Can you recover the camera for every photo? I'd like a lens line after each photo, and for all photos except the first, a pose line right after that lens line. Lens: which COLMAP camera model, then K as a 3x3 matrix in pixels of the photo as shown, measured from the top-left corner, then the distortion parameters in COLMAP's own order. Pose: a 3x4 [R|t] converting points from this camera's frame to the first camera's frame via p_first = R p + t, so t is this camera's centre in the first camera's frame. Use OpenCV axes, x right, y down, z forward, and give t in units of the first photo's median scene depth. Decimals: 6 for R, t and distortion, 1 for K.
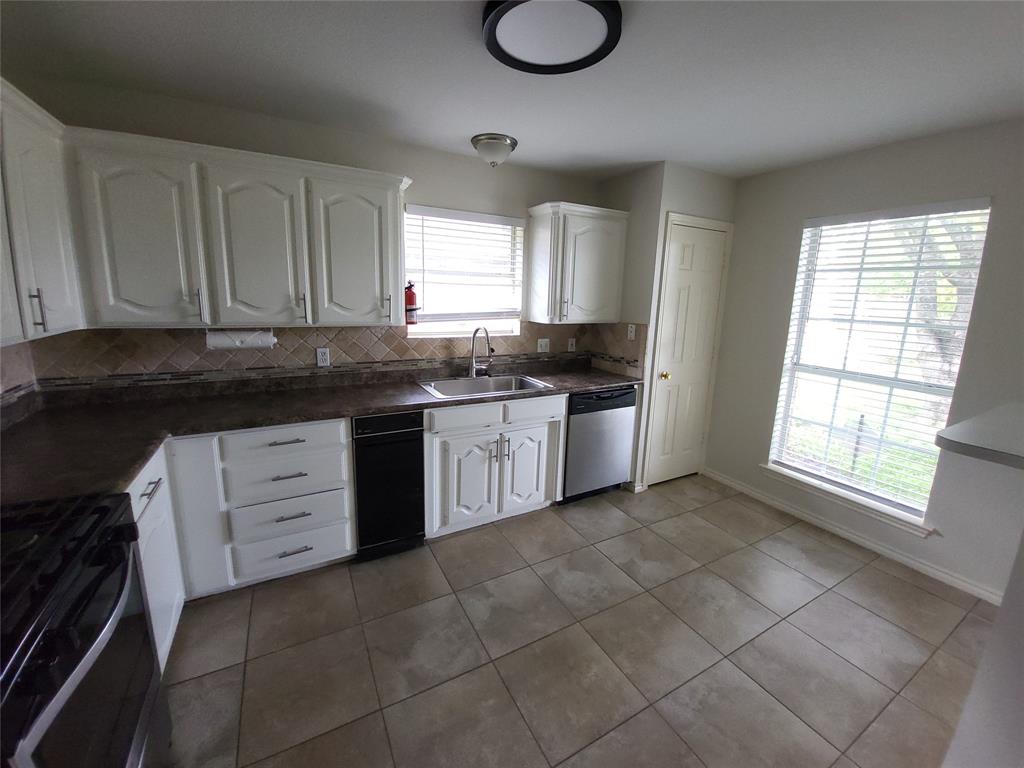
lens RADIAL K [[405.3, 0, 513.6], [0, 405.3, 371.4], [0, 0, 1]] dist [0.000792, -0.000069]
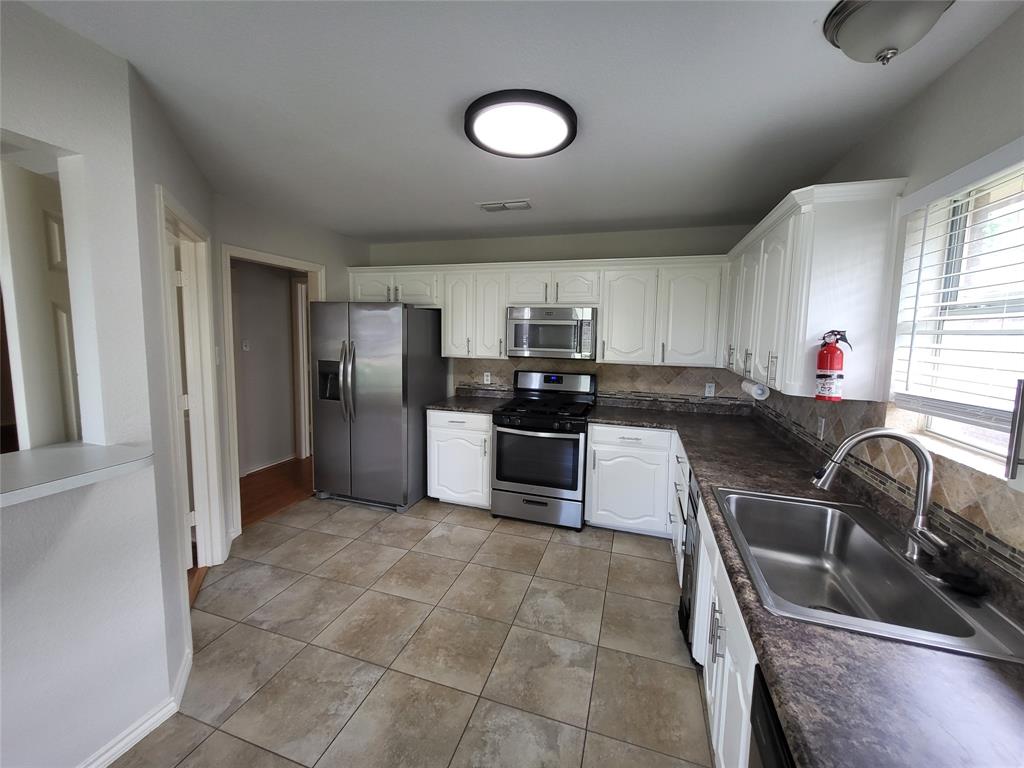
lens RADIAL K [[405.3, 0, 513.6], [0, 405.3, 371.4], [0, 0, 1]] dist [0.000792, -0.000069]
pose [[-0.719890, 0.018796, -0.693834, 0.688658], [-0.175297, 0.962303, 0.207949, -0.260807], [0.671587, 0.271328, -0.689457, 1.426235]]
